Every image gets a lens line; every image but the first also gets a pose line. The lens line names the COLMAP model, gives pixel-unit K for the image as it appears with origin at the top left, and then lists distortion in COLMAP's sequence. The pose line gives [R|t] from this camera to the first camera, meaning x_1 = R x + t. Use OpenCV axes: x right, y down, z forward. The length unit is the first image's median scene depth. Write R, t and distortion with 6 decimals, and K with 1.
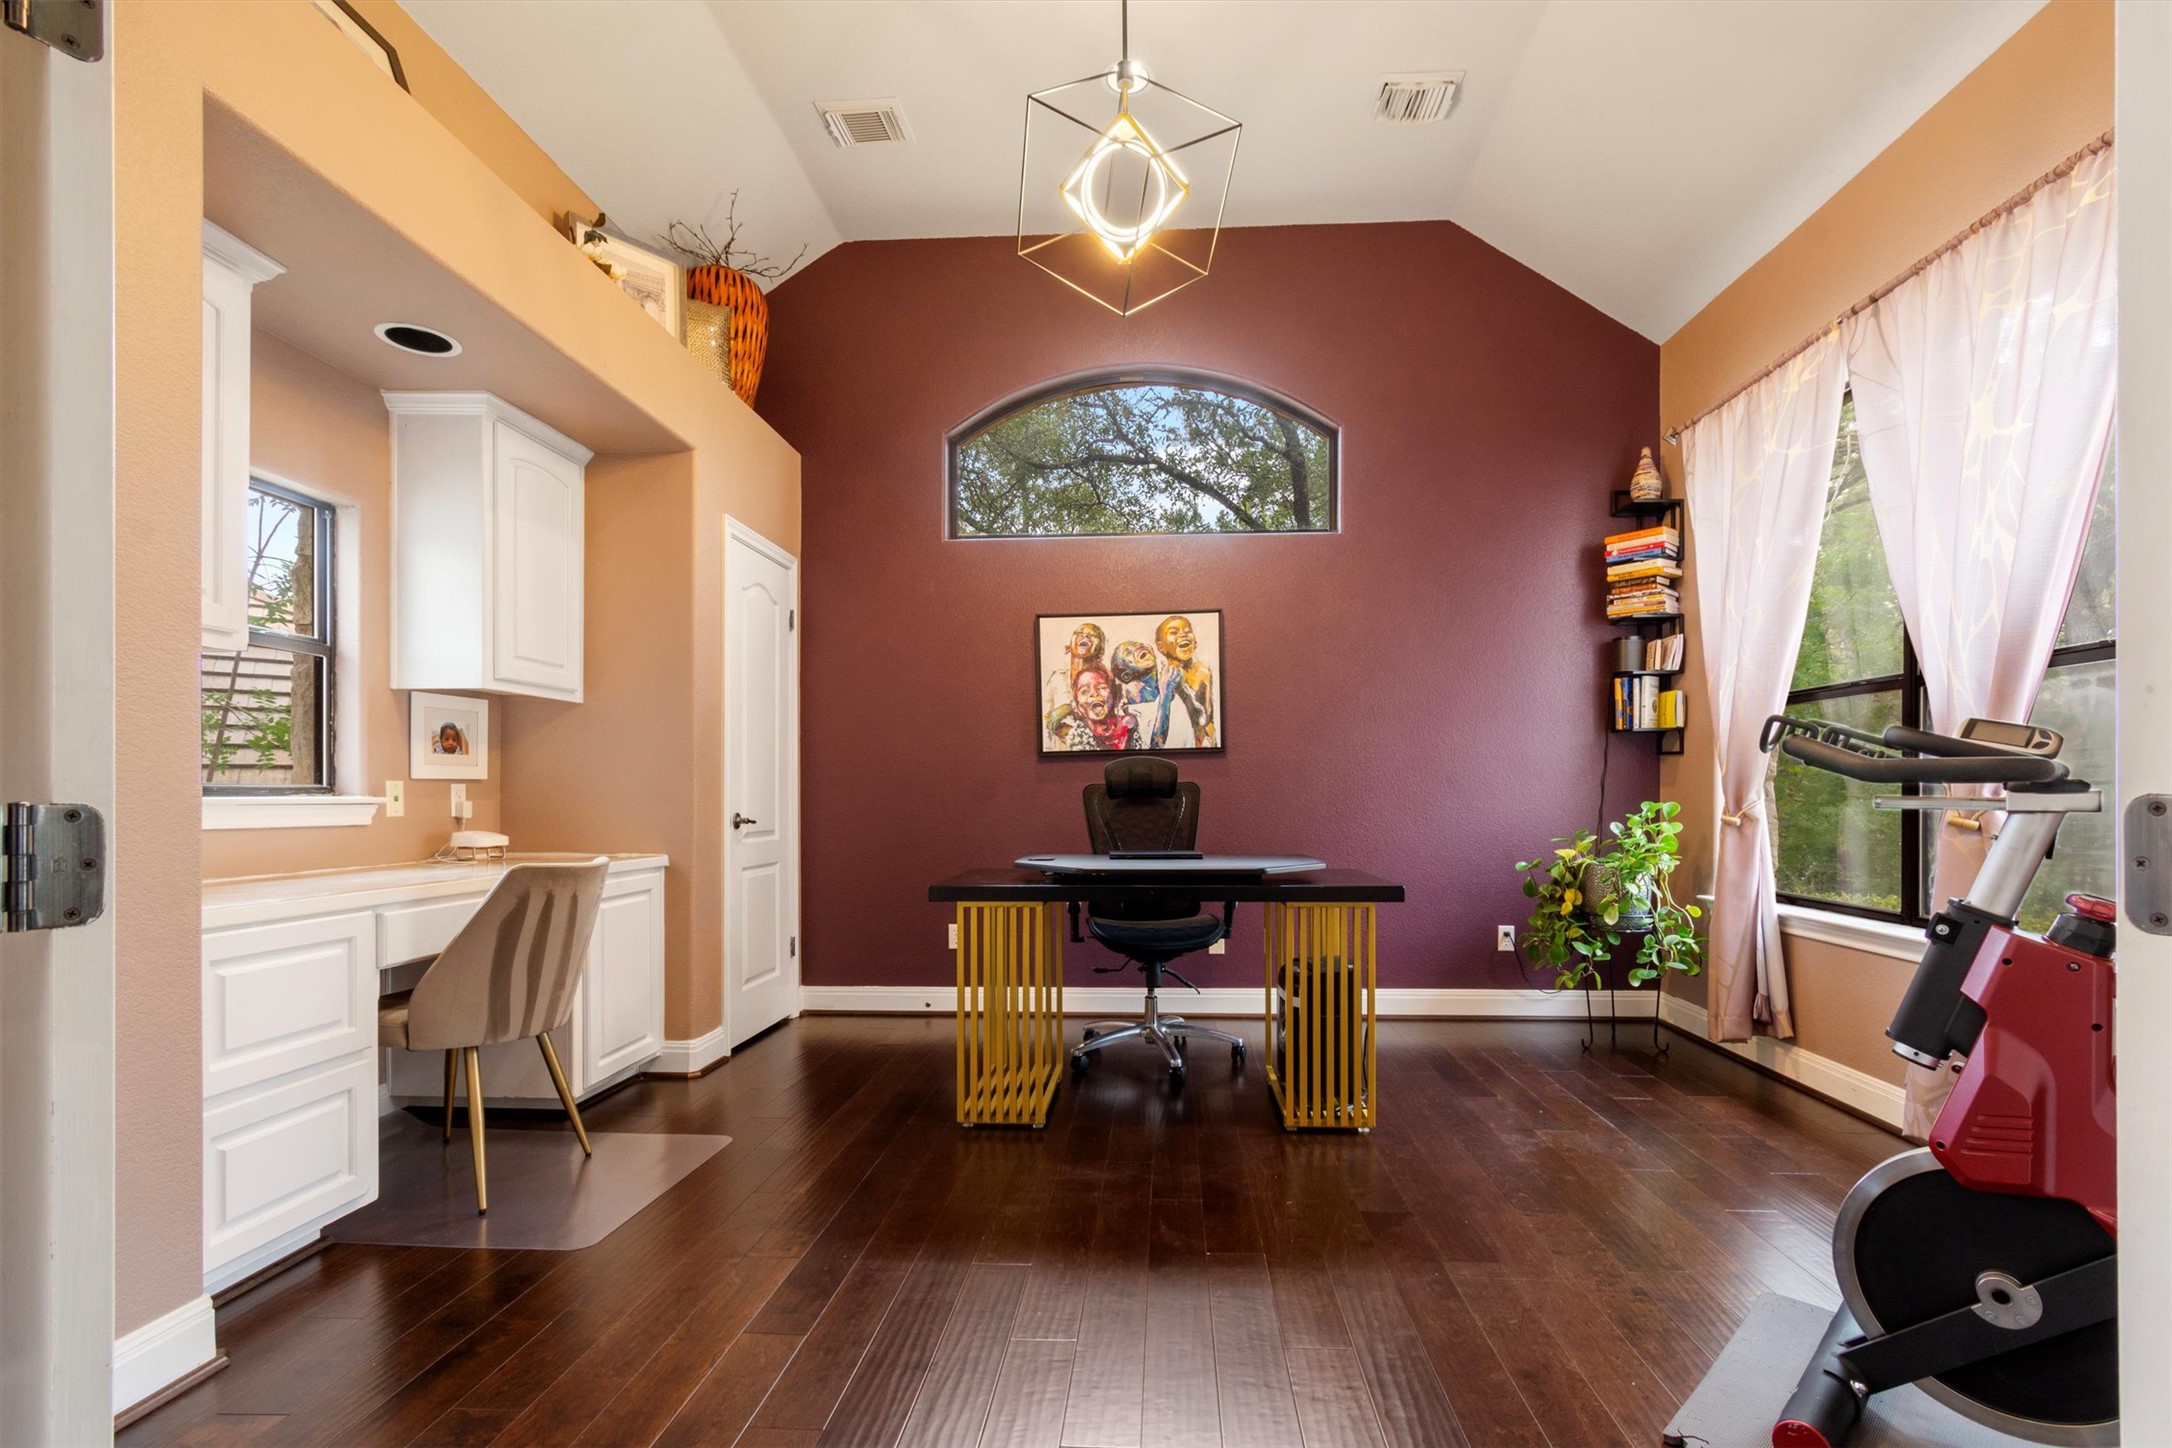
lens RADIAL K [[1000.5, 0, 1094.5], [0, 1000.5, 800.1], [0, 0, 1]] dist [-0.001322, -0.000182]
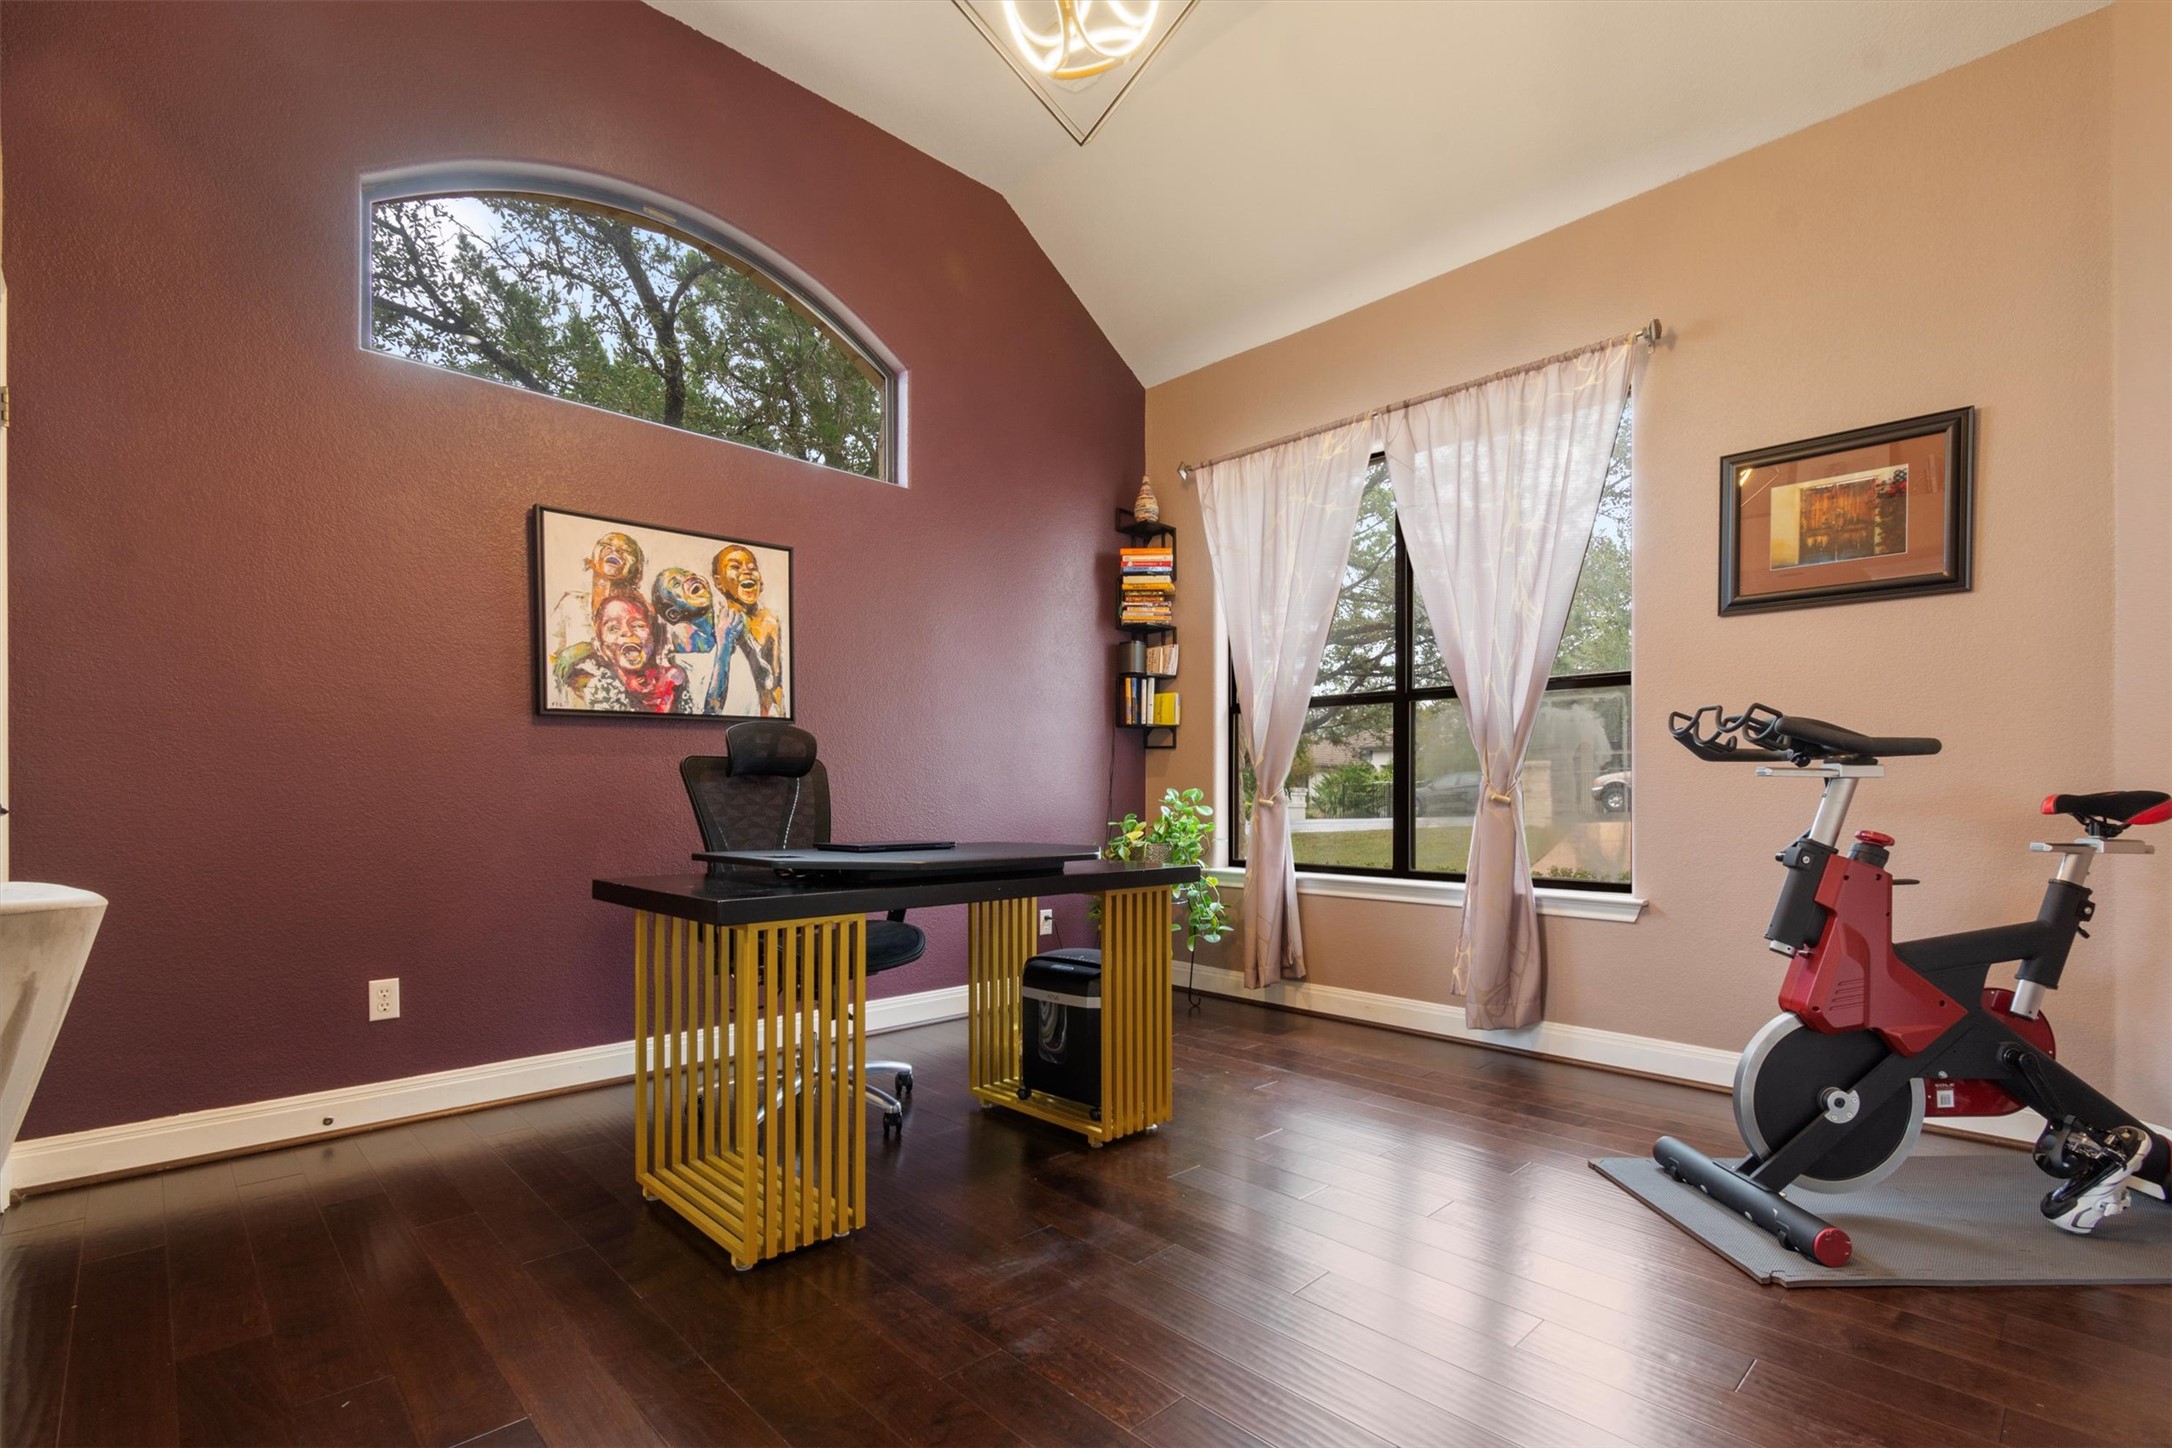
lens RADIAL K [[1000.5, 0, 1094.5], [0, 1000.5, 800.1], [0, 0, 1]] dist [-0.001322, -0.000182]
pose [[0.669994, 0.001962, 0.742364, -0.310443], [0.000904, 0.999994, -0.003459, 0.016818], [-0.742366, 0.002989, 0.669988, 0.272957]]
